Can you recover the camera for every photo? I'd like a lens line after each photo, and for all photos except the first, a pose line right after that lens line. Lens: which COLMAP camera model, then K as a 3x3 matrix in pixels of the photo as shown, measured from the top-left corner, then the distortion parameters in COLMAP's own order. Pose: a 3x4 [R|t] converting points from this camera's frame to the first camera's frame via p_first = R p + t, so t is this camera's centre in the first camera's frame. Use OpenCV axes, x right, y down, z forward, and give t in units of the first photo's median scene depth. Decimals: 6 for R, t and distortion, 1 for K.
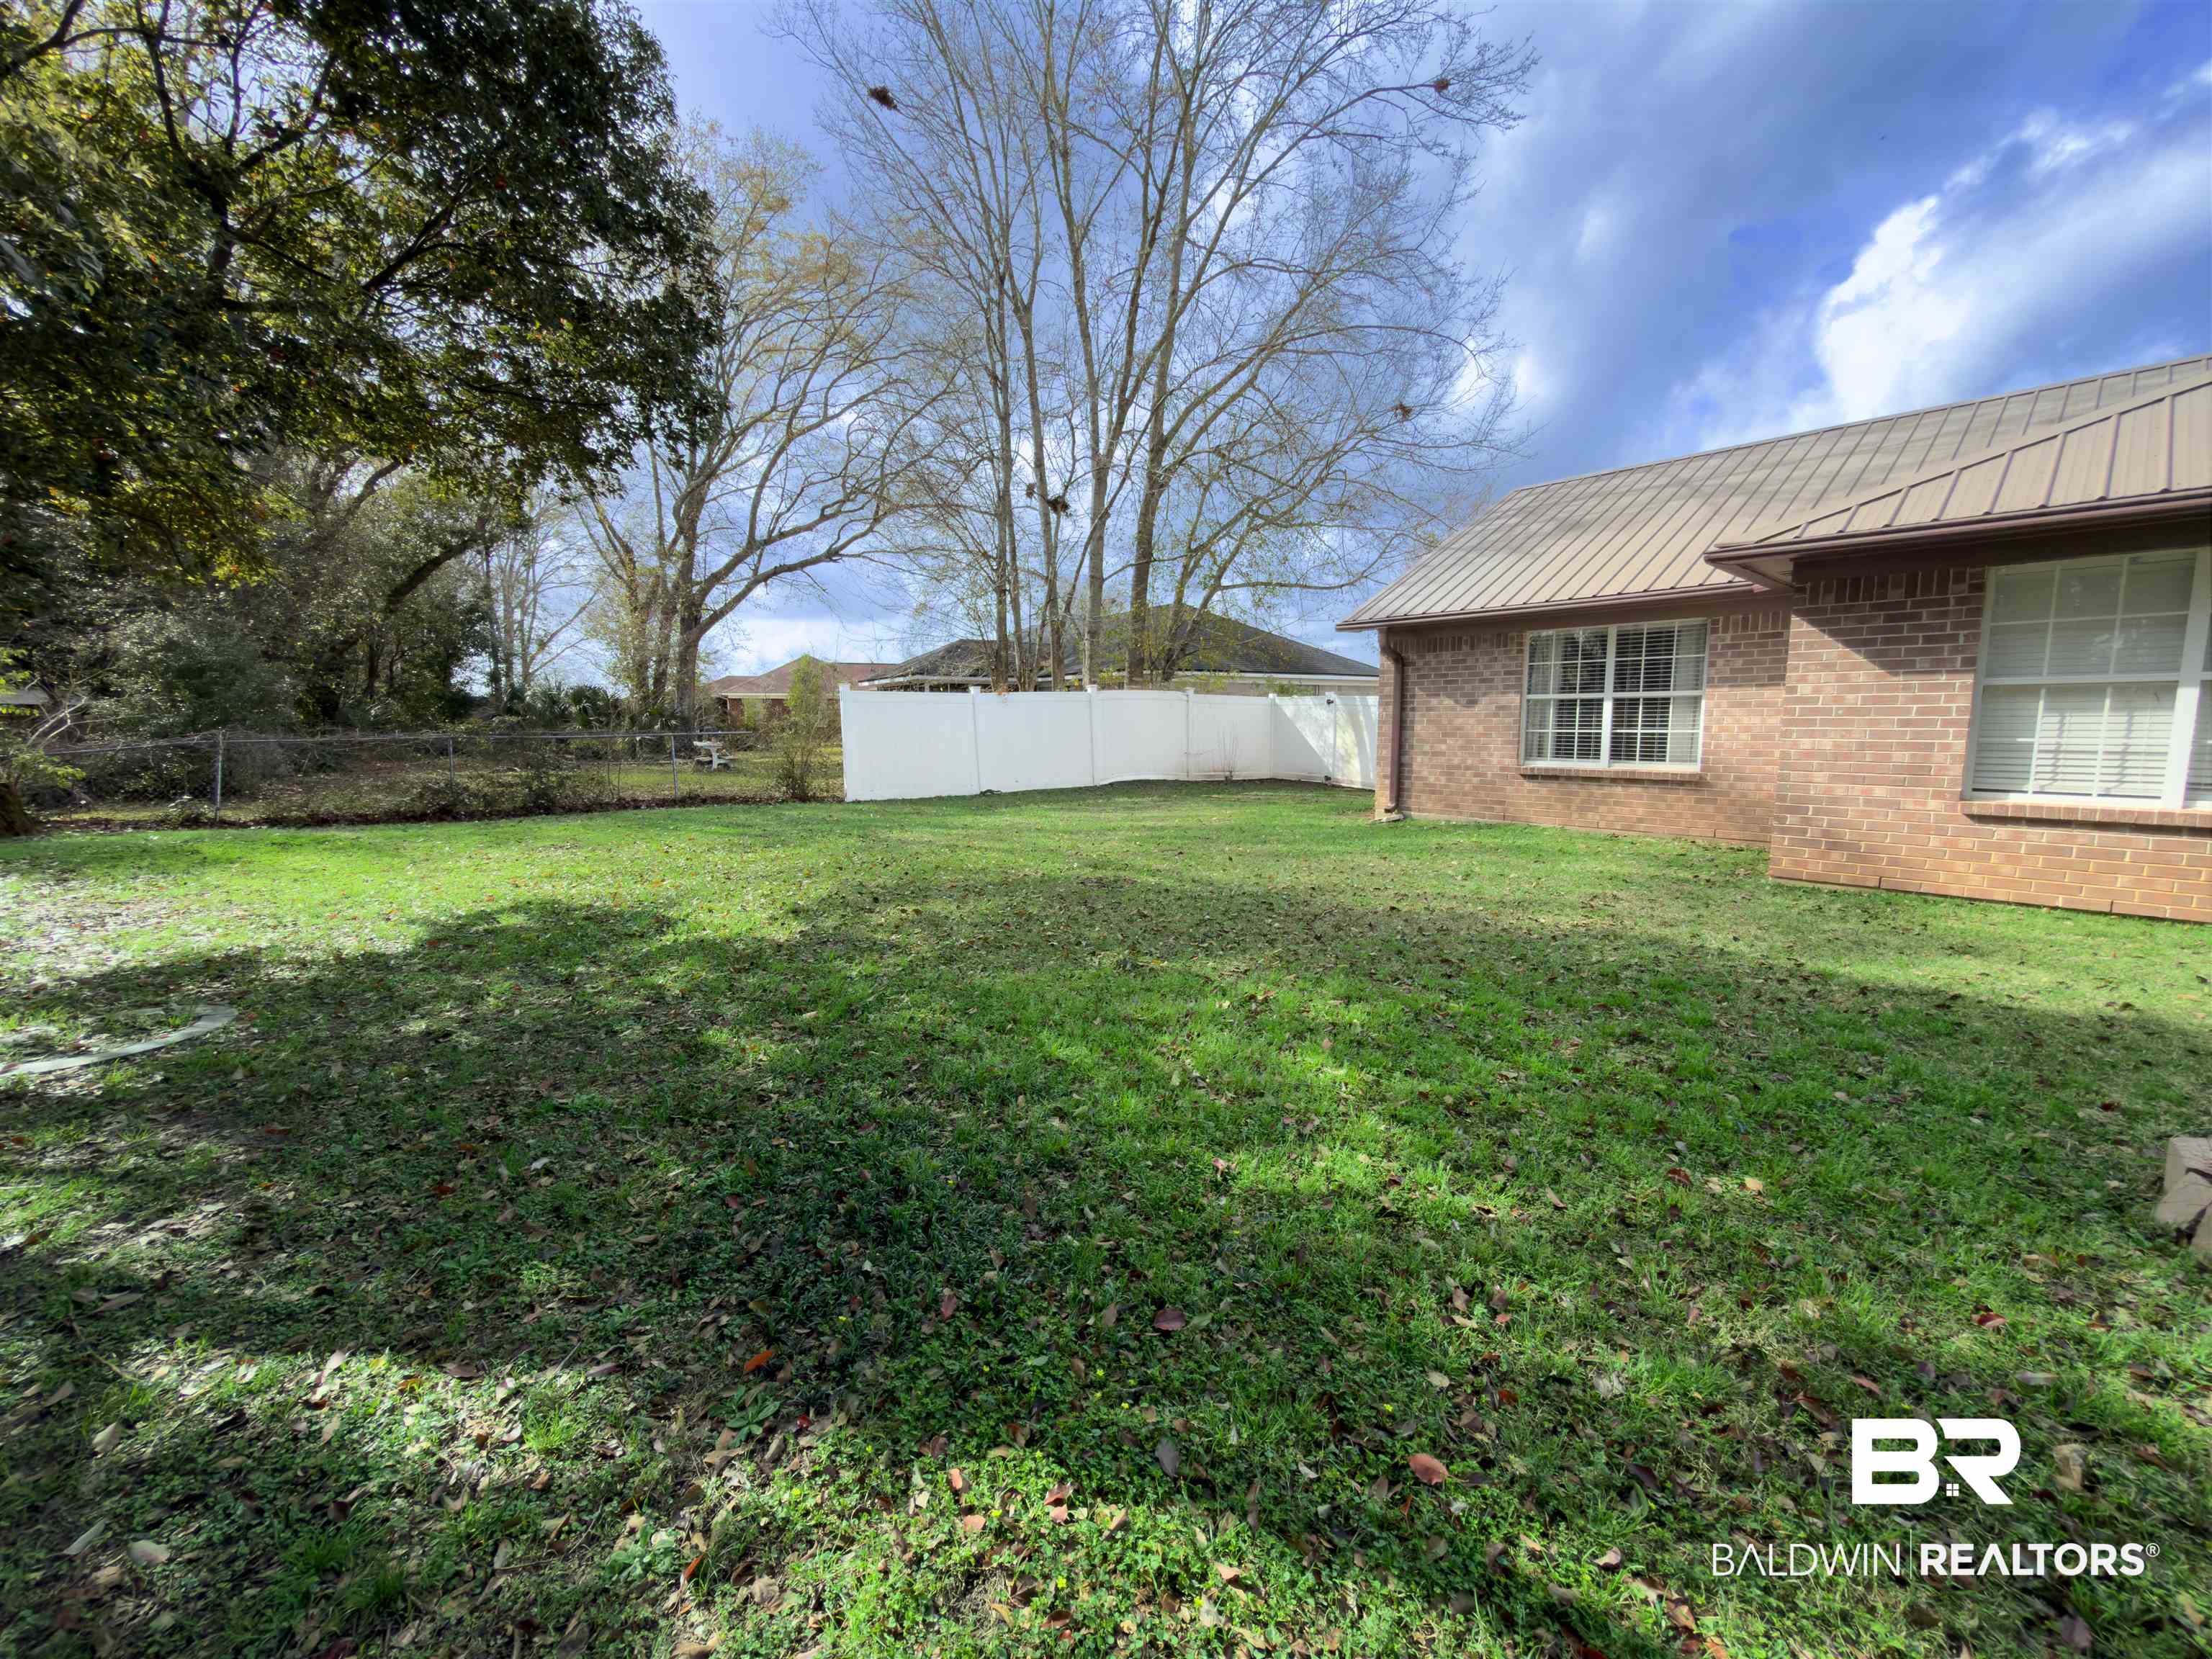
lens RADIAL K [[880.5, 0, 1104.4], [0, 880.5, 826.8], [0, 0, 1]] dist [0.001609, 0.000584]
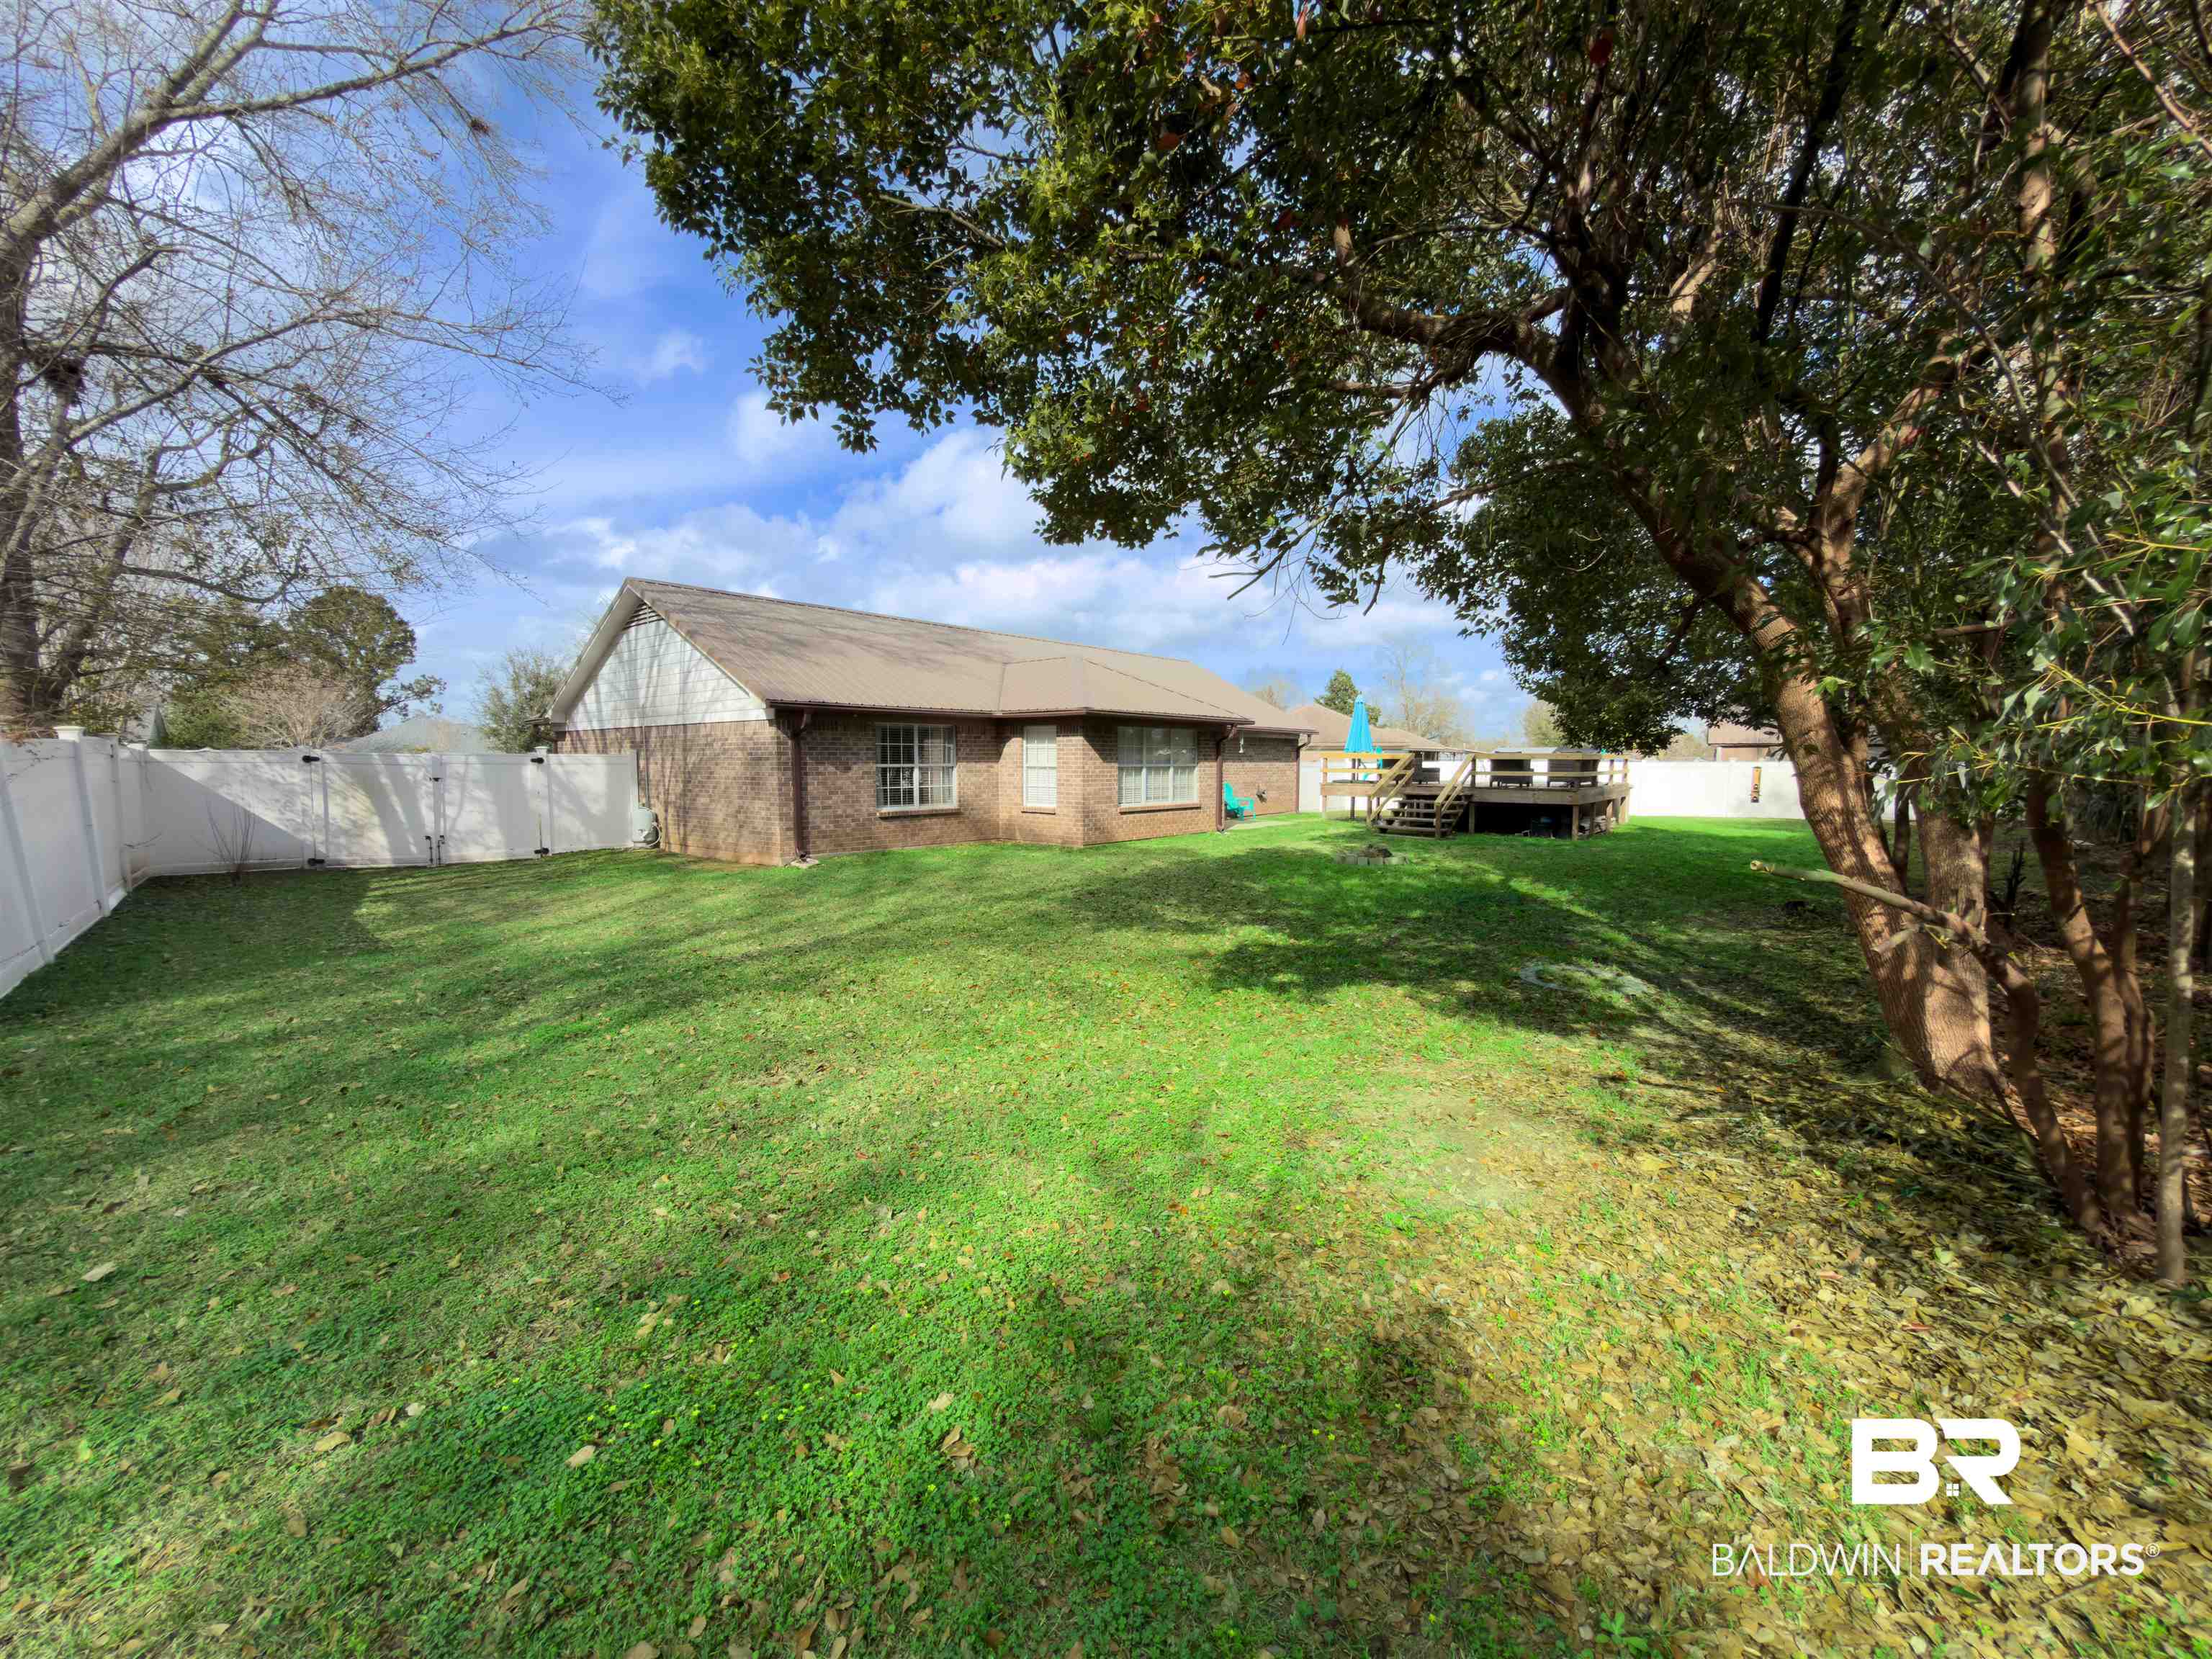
lens RADIAL K [[880.5, 0, 1105.8], [0, 880.5, 829.6], [0, 0, 1]] dist [0.001609, 0.000584]
pose [[-0.101984, -0.070006, 0.992320, -1.079378], [0.123416, 0.988924, 0.082450, -0.119595], [-0.987101, 0.130876, -0.092214, 0.802649]]
